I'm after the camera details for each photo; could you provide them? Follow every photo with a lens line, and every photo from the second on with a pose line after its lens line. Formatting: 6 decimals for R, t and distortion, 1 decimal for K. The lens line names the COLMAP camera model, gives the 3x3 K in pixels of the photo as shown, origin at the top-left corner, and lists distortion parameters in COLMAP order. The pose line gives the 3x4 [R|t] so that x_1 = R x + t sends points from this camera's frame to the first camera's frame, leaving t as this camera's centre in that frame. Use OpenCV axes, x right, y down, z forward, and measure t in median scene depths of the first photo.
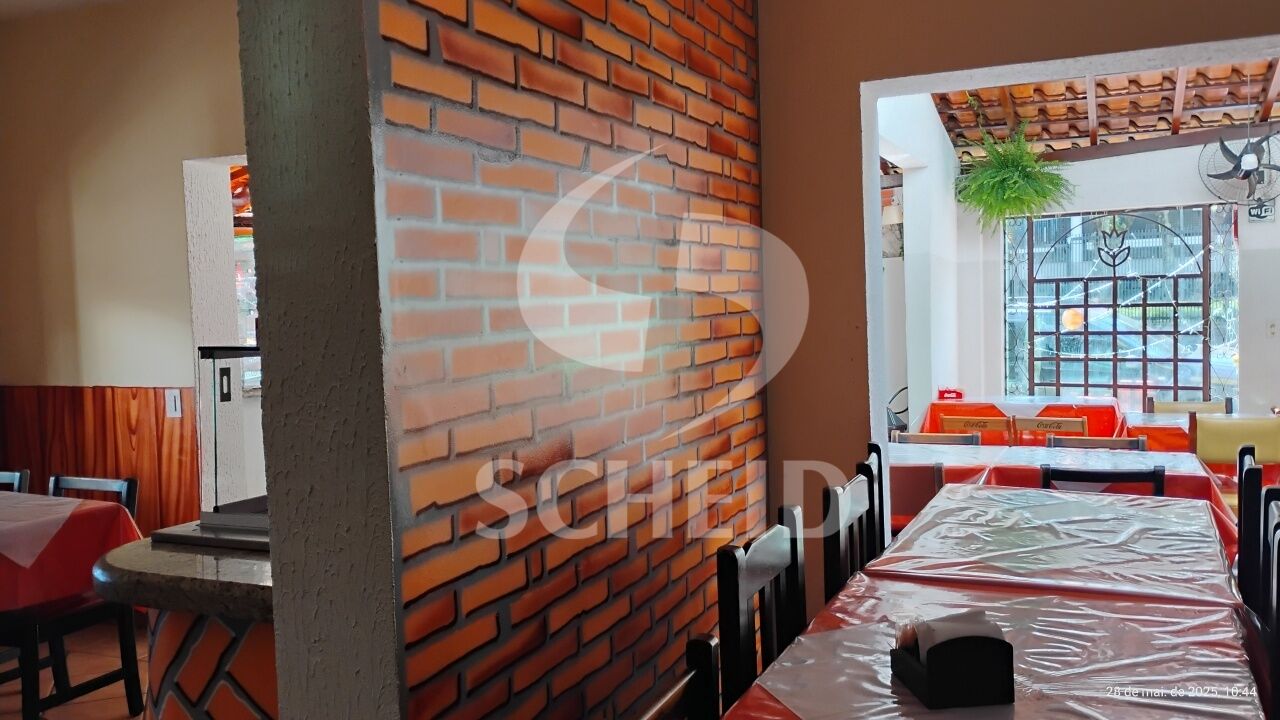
lens RADIAL K [[1059.6, 0, 636.0], [0, 1059.6, 358.7], [0, 0, 1]] dist [0.066201, -0.083535]
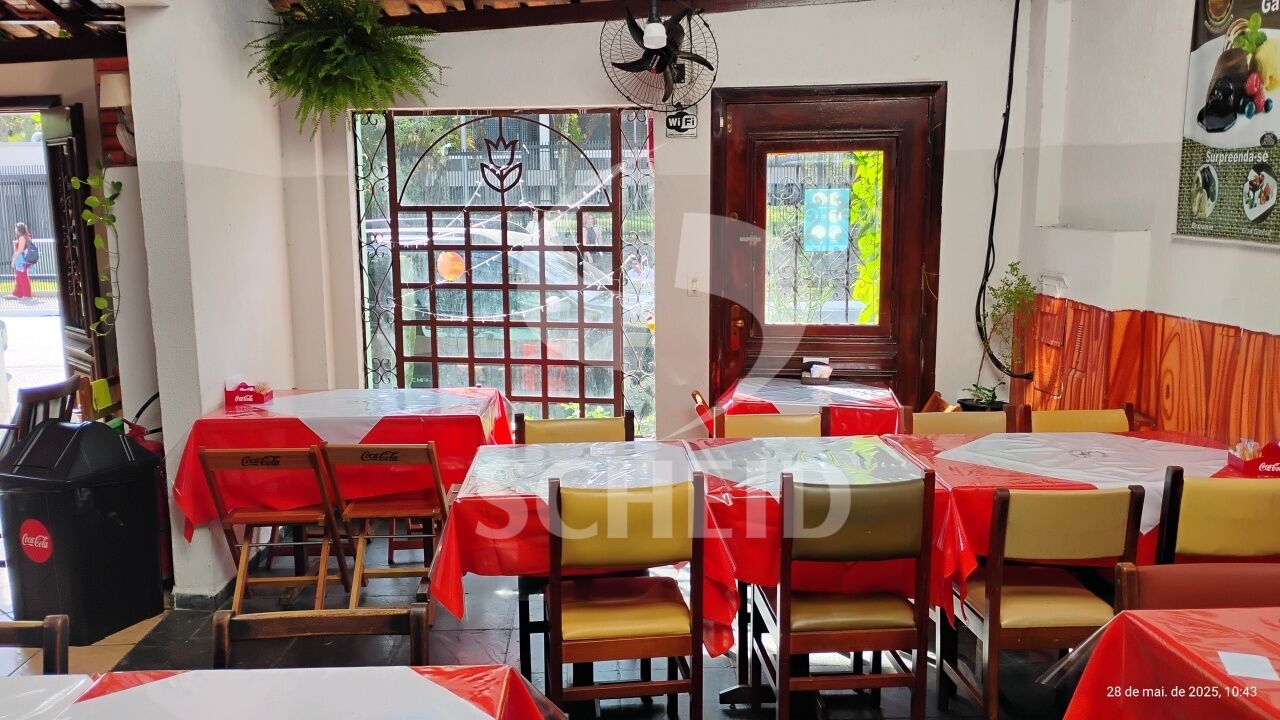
lens RADIAL K [[1059.6, 0, 630.8], [0, 1059.6, 357.2], [0, 0, 1]] dist [0.066201, -0.083535]
pose [[0.895703, -0.044876, 0.442382, 0.096490], [0.005352, 0.995910, 0.090191, -0.018650], [-0.444620, -0.078416, 0.892280, 0.153550]]
